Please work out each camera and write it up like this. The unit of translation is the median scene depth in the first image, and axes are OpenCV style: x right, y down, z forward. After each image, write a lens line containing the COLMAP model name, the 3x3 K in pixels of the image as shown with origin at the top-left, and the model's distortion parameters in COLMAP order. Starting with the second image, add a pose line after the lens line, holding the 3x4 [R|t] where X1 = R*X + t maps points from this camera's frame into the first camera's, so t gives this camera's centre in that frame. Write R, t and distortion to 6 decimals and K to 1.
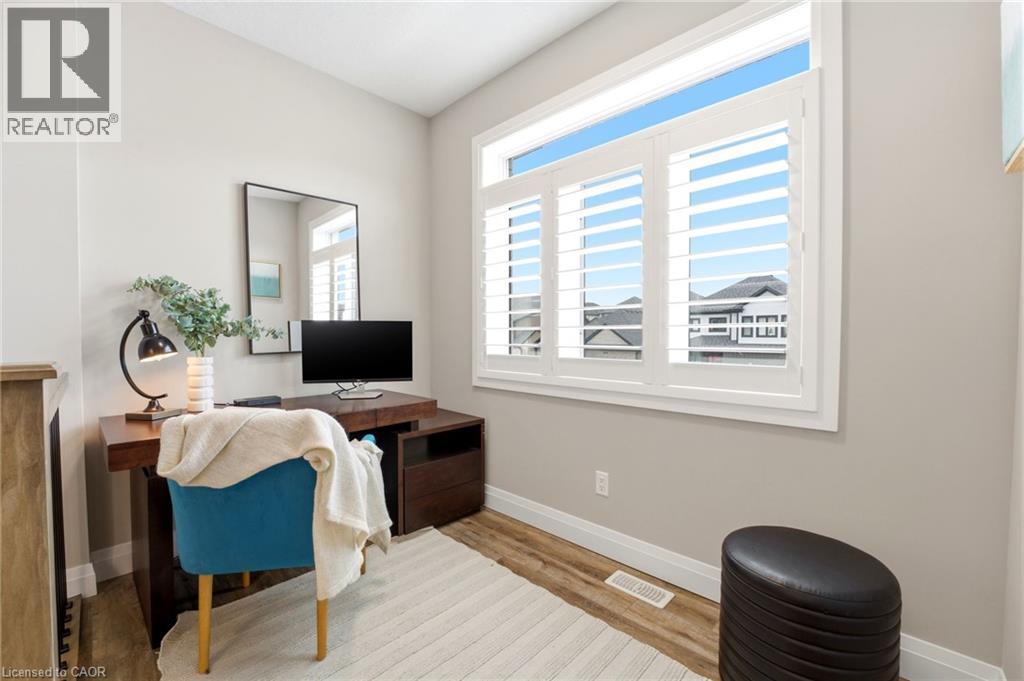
lens RADIAL K [[410.3, 0, 509.1], [0, 410.3, 343.8], [0, 0, 1]] dist [-0.023153, 0.000320]
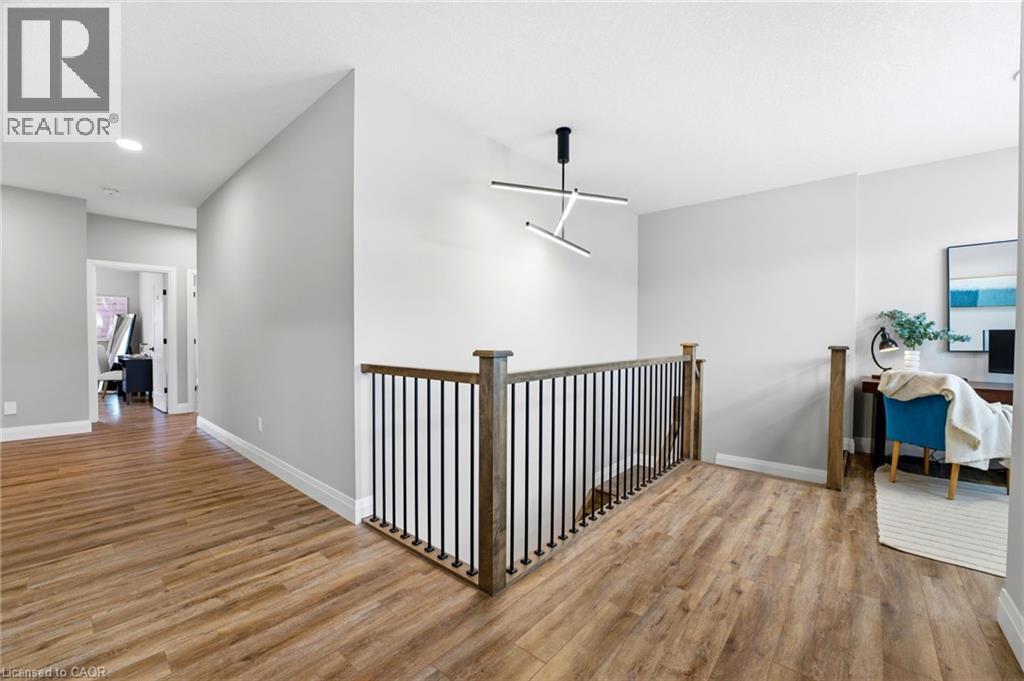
lens RADIAL K [[410.3, 0, 509.5], [0, 410.3, 345.3], [0, 0, 1]] dist [-0.023153, 0.000320]
pose [[0.041627, 0.022356, -0.998883, 1.089570], [-0.028732, 0.999363, 0.021169, 0.022799], [0.998720, 0.027818, 0.042243, -1.014544]]
